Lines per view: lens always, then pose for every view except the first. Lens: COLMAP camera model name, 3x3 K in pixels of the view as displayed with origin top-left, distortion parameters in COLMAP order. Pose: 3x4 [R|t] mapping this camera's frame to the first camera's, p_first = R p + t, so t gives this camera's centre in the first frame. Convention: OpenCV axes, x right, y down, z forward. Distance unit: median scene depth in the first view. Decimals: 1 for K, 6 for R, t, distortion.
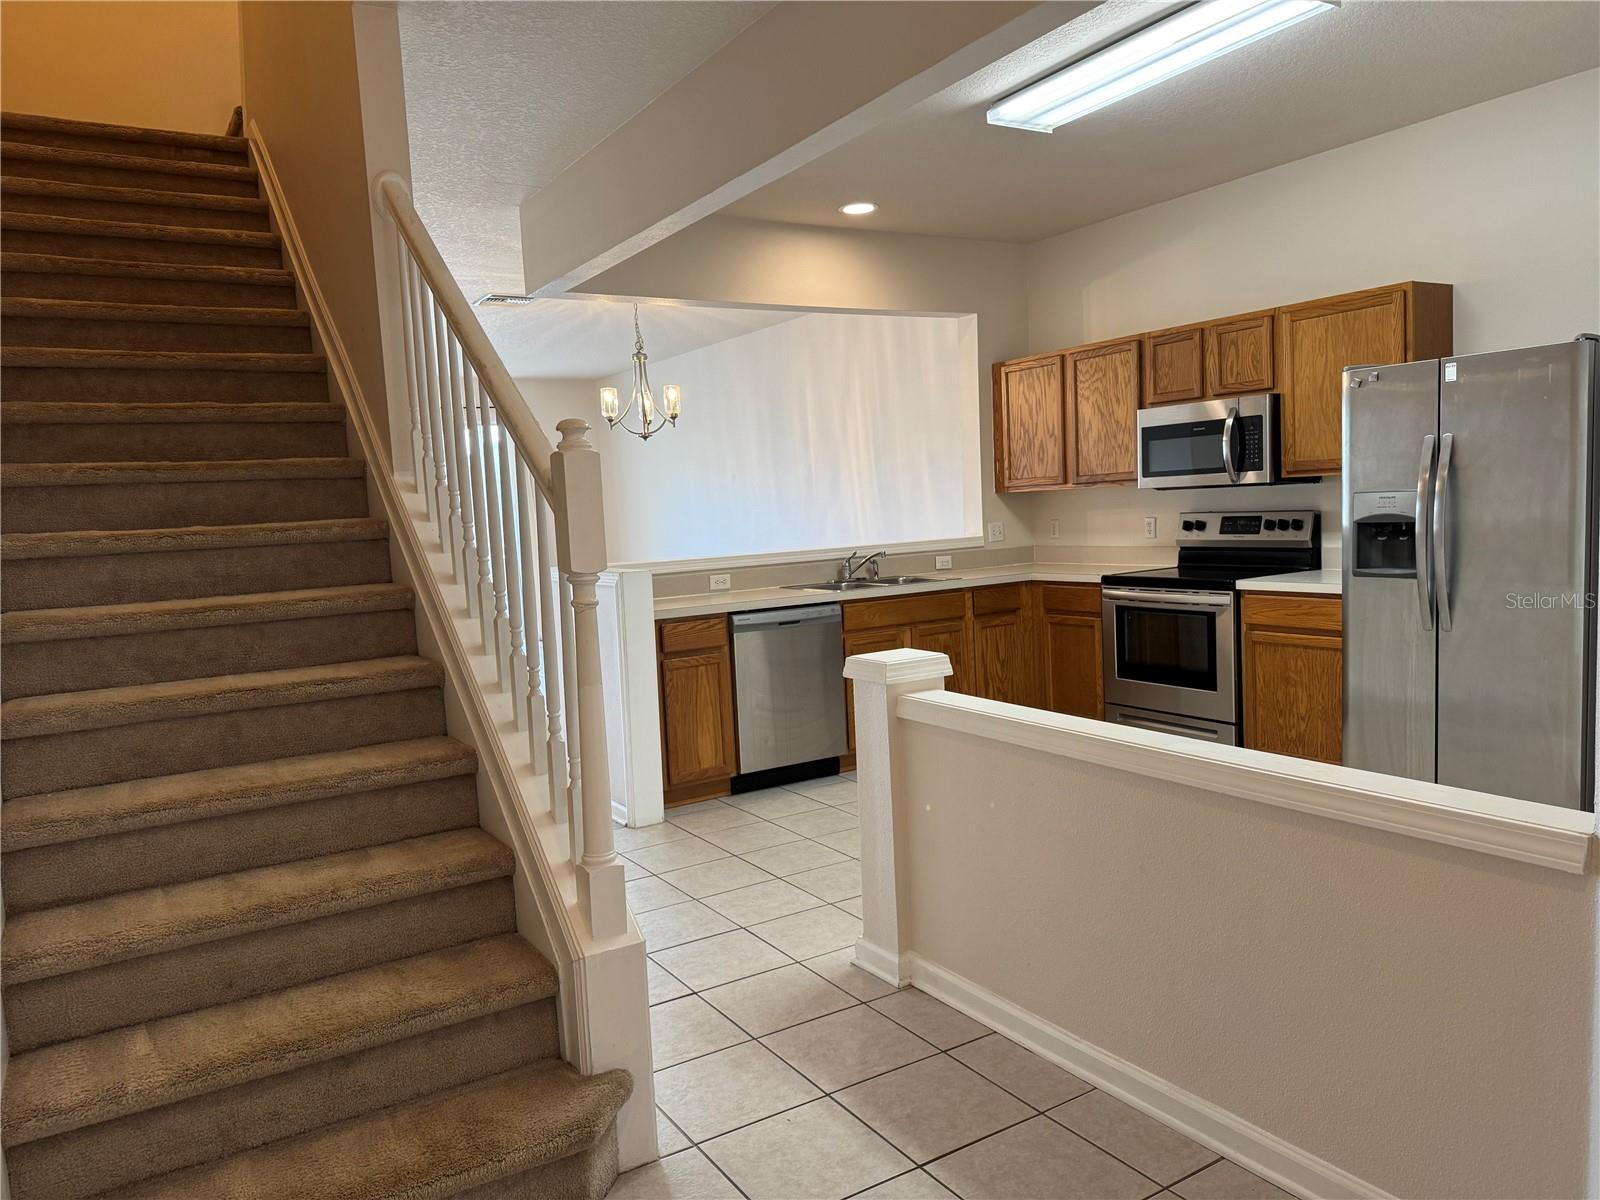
lens RADIAL K [[1121.9, 0, 800.0], [0, 1121.9, 600.0], [0, 0, 1]] dist [0.001197, -0.001426]
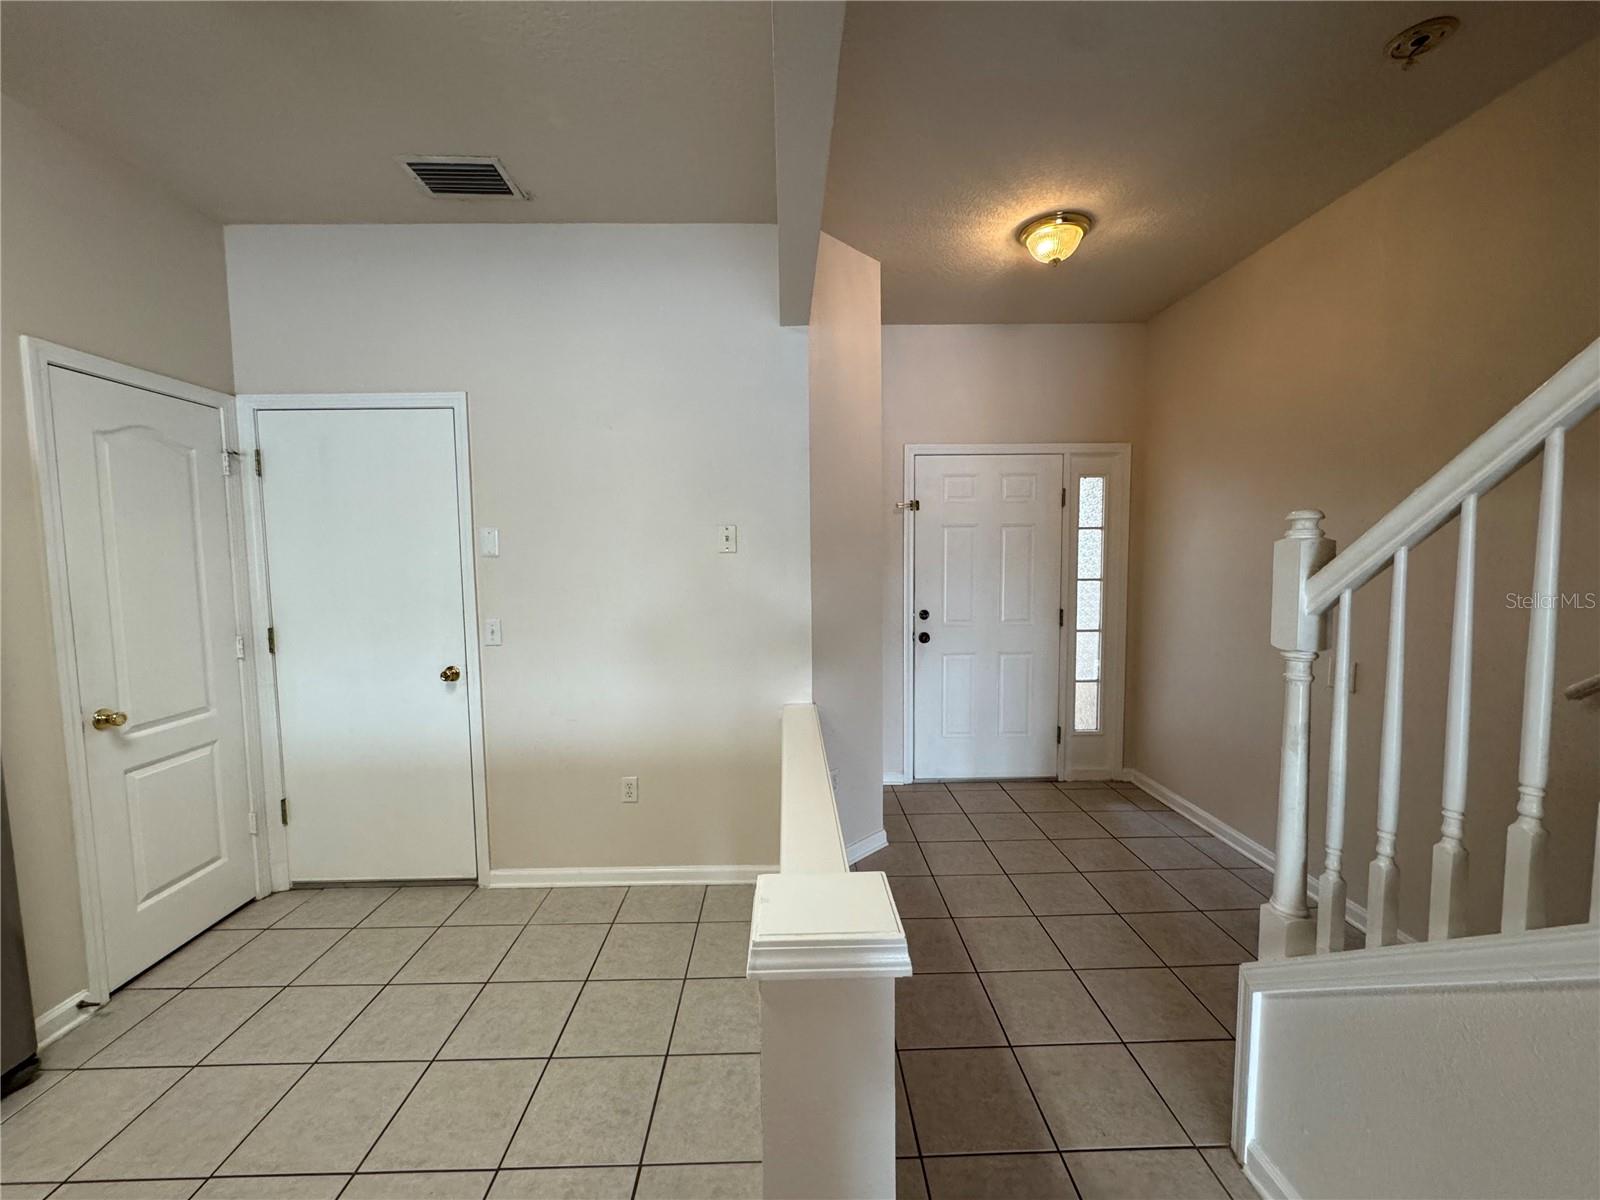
lens RADIAL K [[640.3, 0, 802.6], [0, 640.3, 600.0], [0, 0, 1]] dist [-0.001060, -0.000552]
pose [[-0.857730, 0.027870, 0.513345, -0.042663], [0.103264, 0.987519, 0.118925, -0.077729], [-0.503623, 0.155015, -0.849902, 0.723691]]
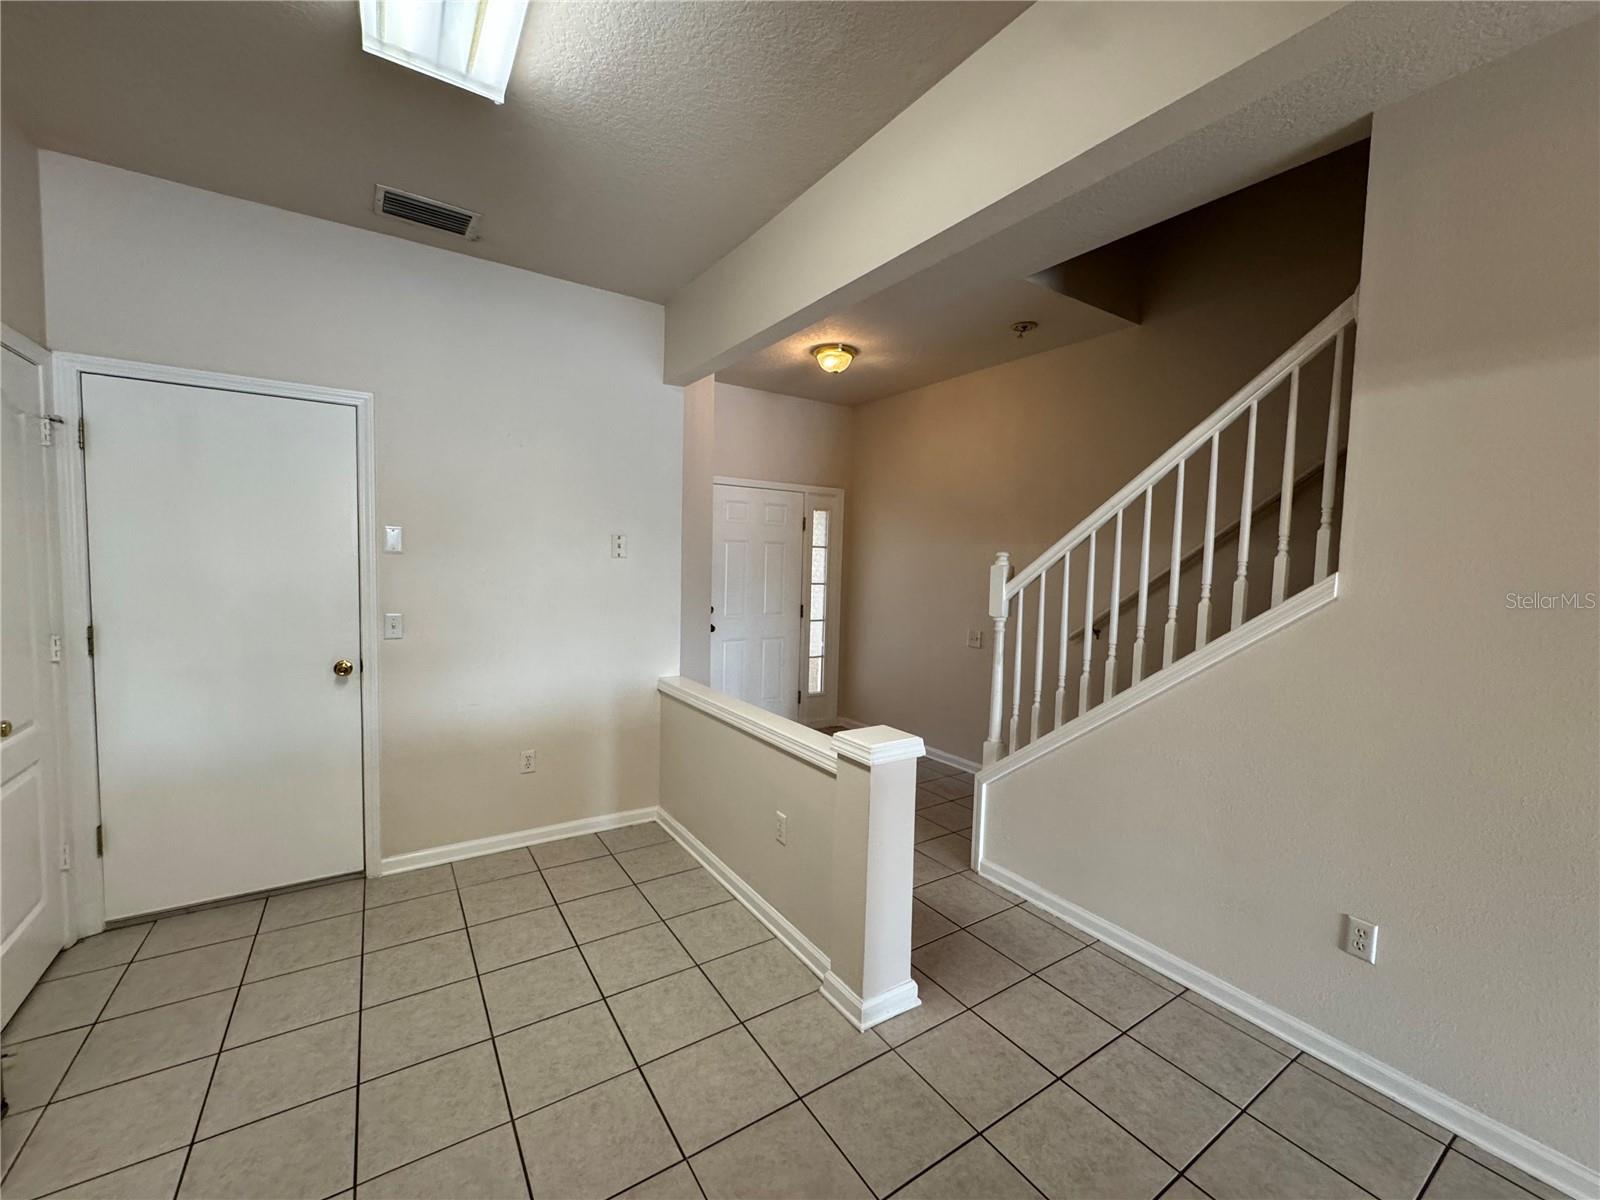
lens RADIAL K [[640.3, 0, 802.6], [0, 640.3, 600.0], [0, 0, 1]] dist [-0.001060, -0.000552]
pose [[-0.999172, 0.030853, -0.026531, 0.104263], [0.026536, 0.988334, 0.149974, -0.108490], [0.030849, 0.149145, -0.988334, 0.946670]]
